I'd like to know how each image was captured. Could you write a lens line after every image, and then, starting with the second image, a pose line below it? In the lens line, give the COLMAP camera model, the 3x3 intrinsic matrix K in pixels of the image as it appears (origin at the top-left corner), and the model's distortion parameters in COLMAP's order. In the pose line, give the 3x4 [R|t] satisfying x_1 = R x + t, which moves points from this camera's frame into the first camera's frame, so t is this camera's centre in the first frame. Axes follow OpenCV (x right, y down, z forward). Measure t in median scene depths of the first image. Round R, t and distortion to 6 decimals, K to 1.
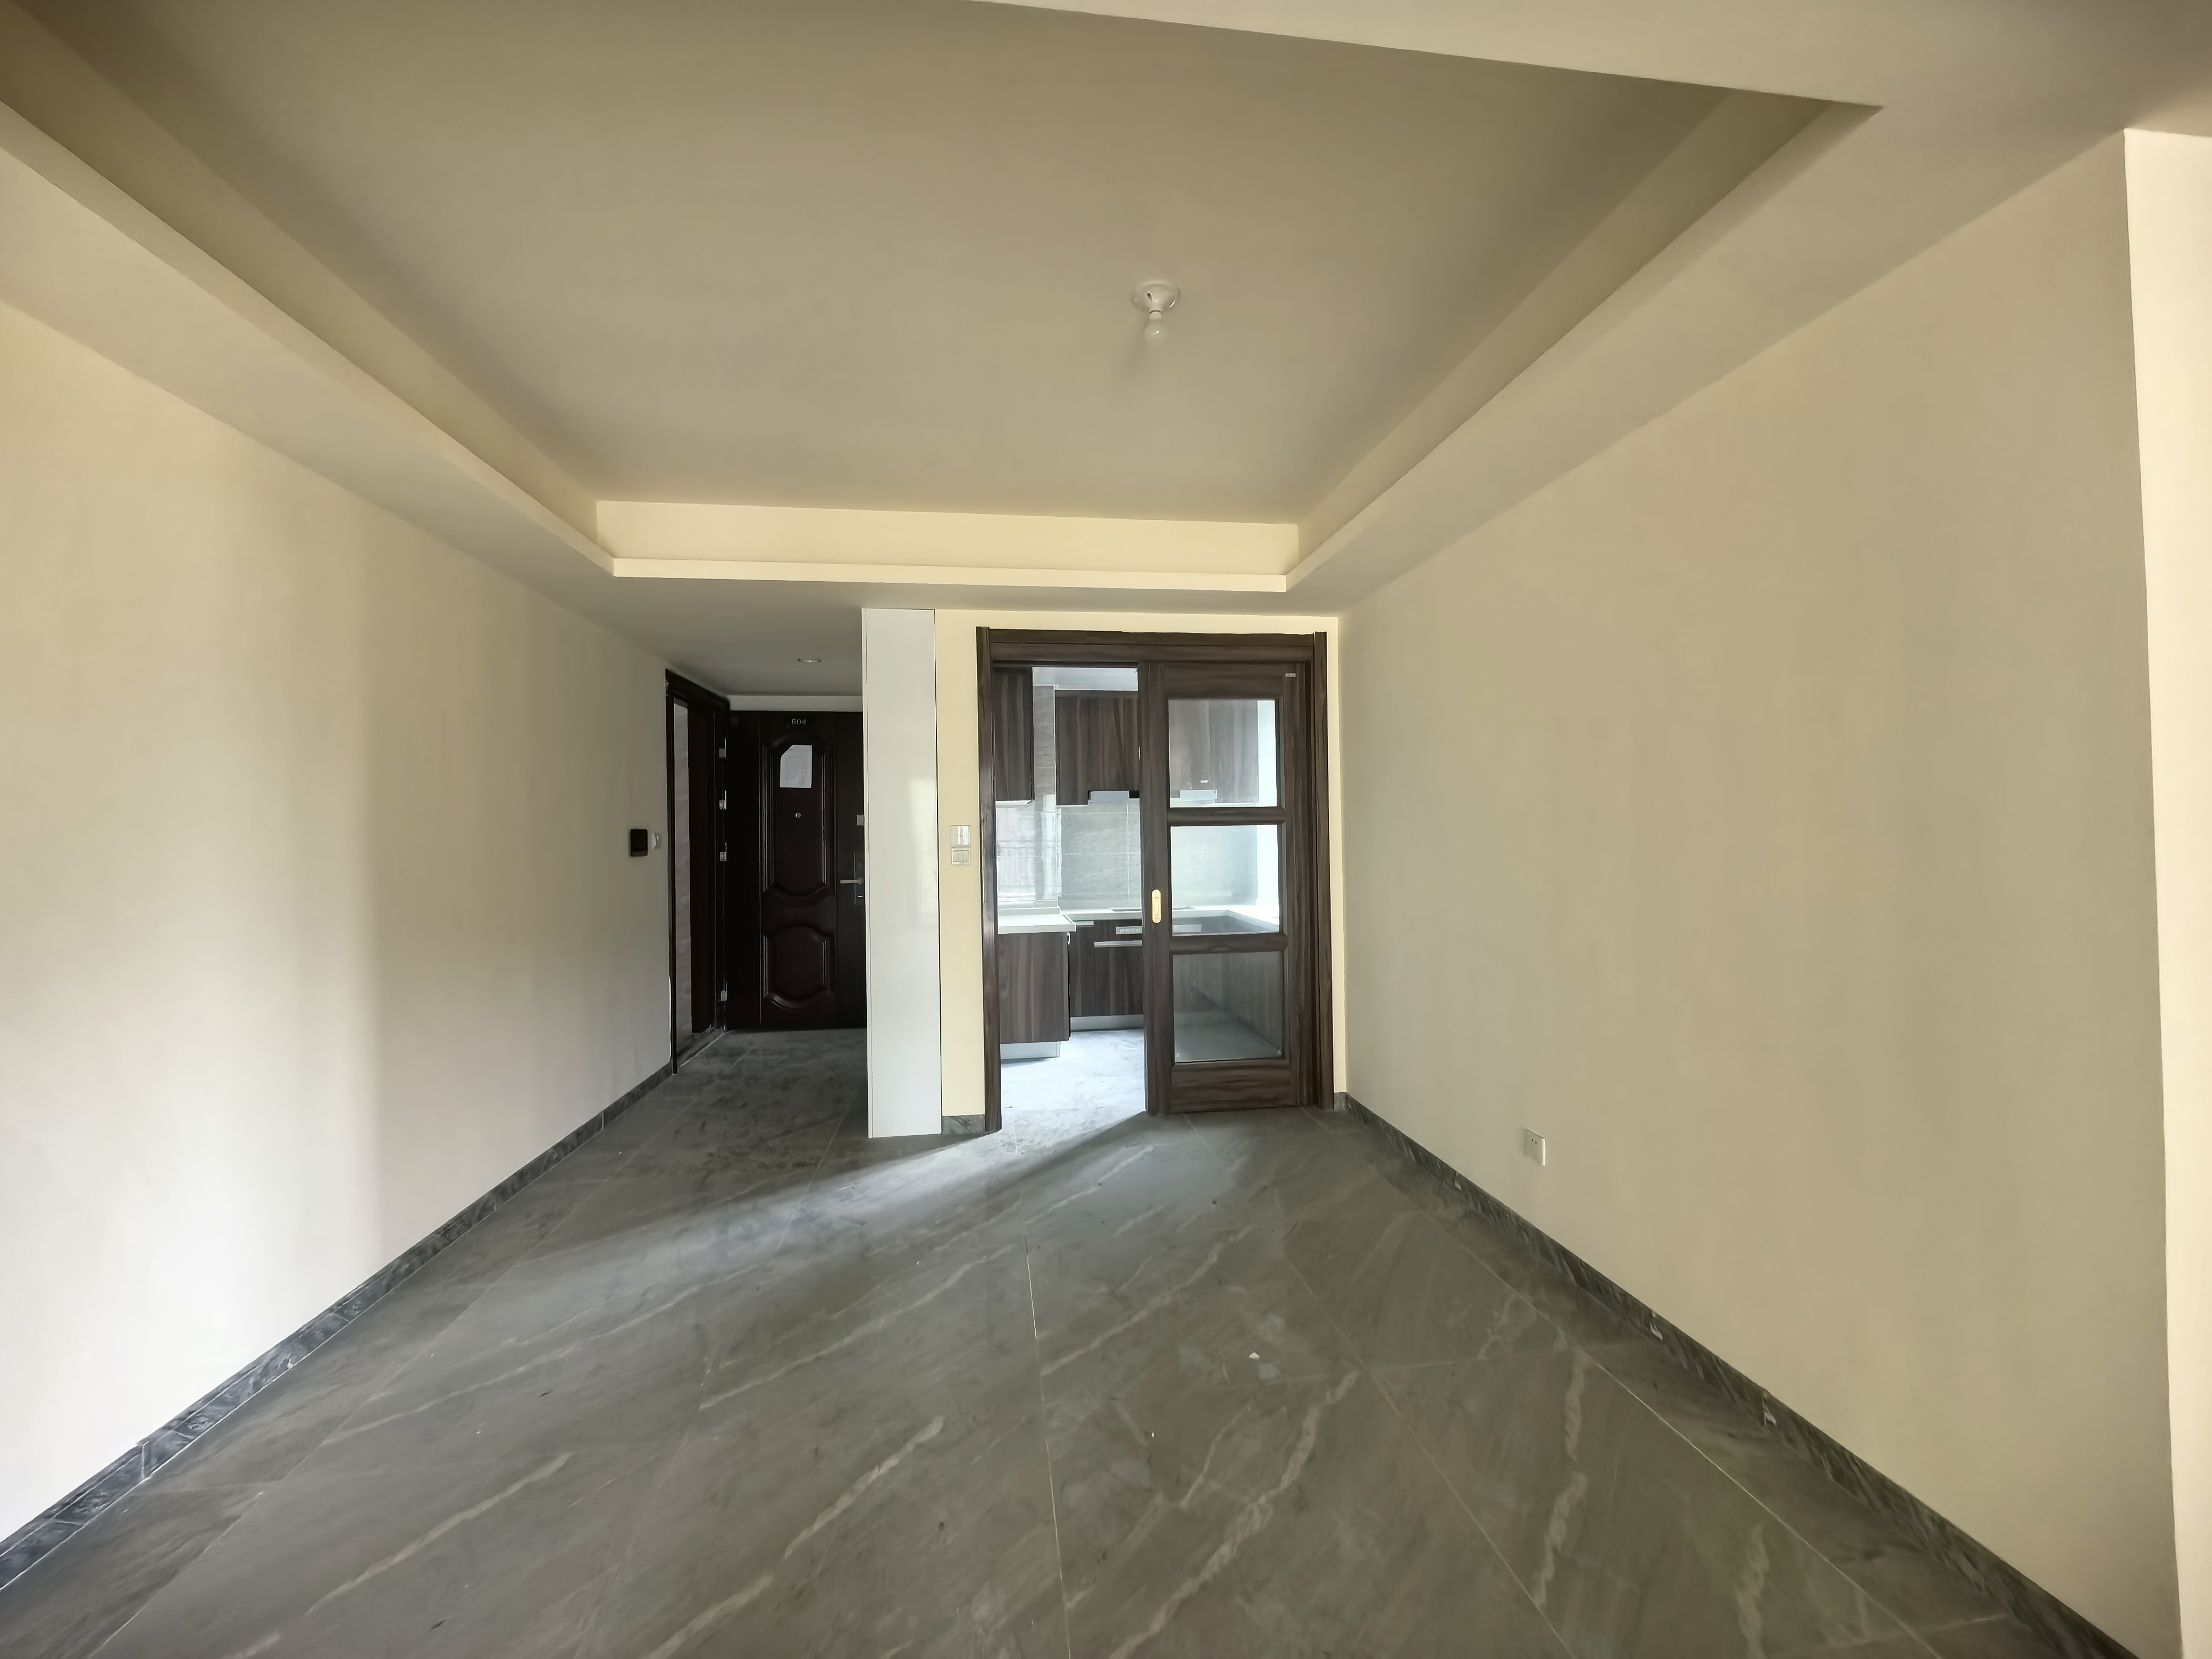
lens RADIAL K [[877.5, 0, 1107.5], [0, 877.5, 826.8], [0, 0, 1]] dist [0.000436, -0.000054]
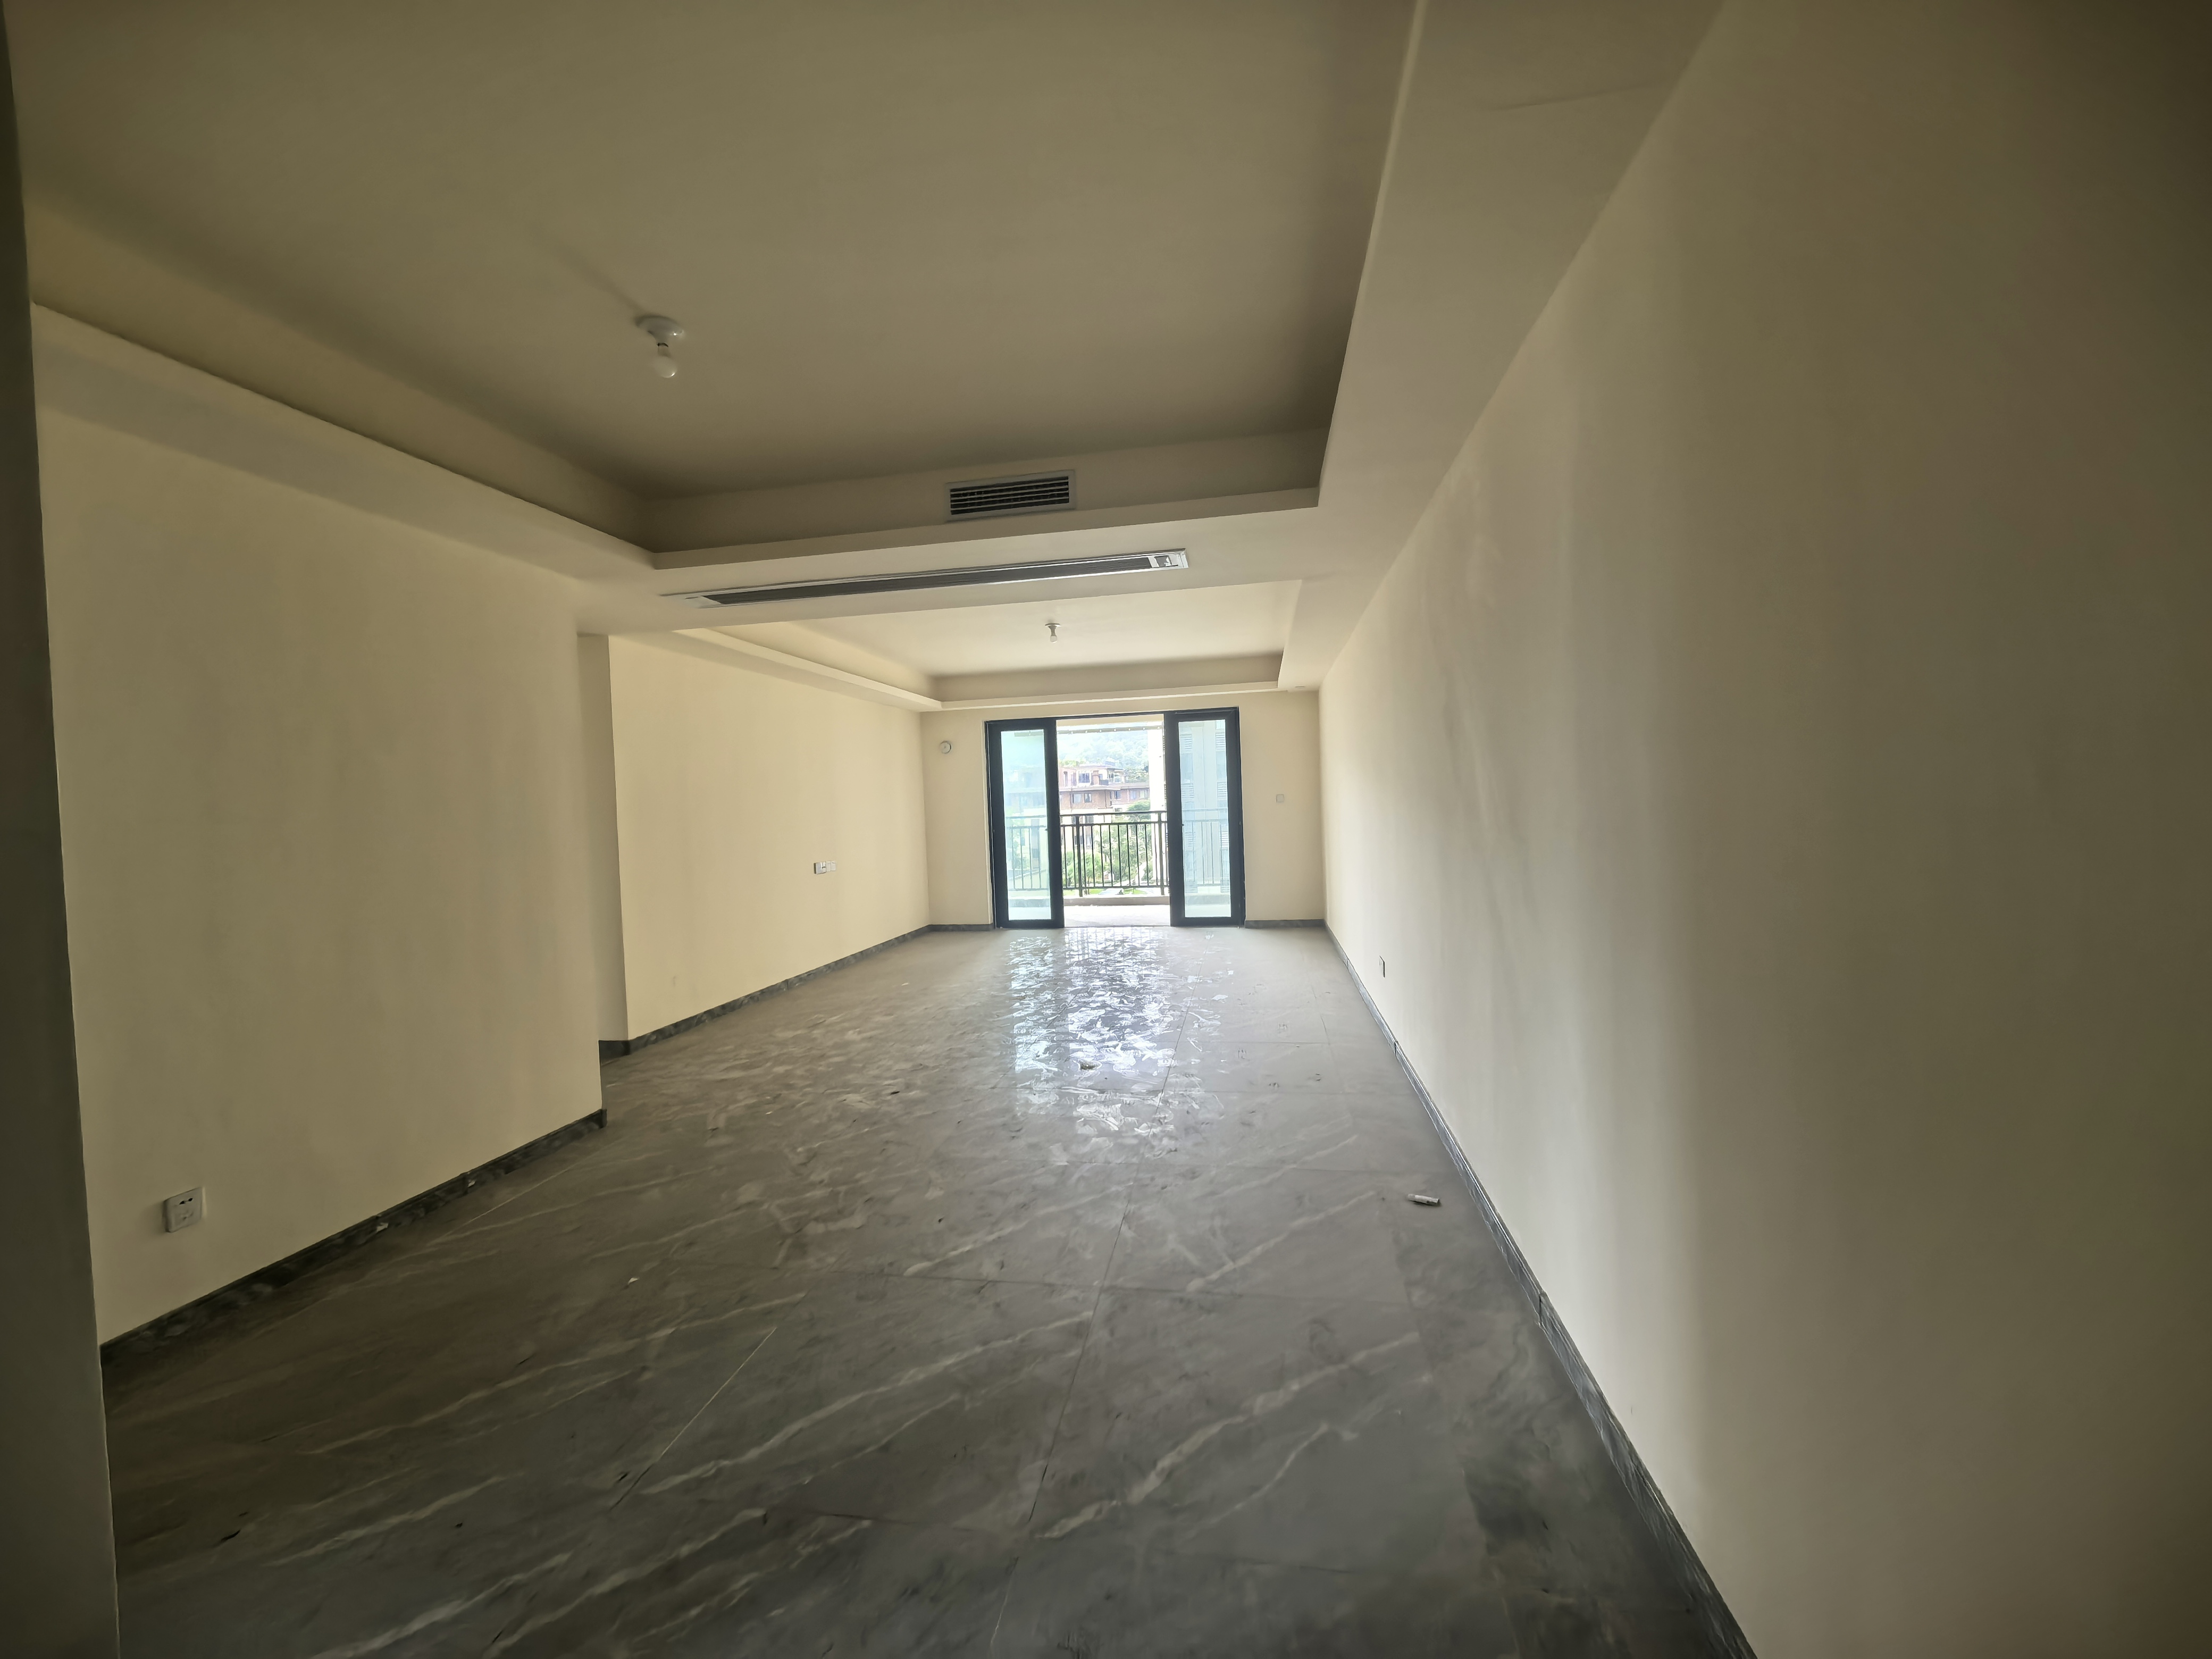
lens RADIAL K [[877.5, 0, 1104.2], [0, 877.5, 826.5], [0, 0, 1]] dist [0.000436, -0.000054]
pose [[-0.951348, 0.047520, 0.304432, -0.639124], [0.053496, 0.998504, 0.011312, 0.034039], [-0.303439, 0.027047, -0.952467, 1.539380]]
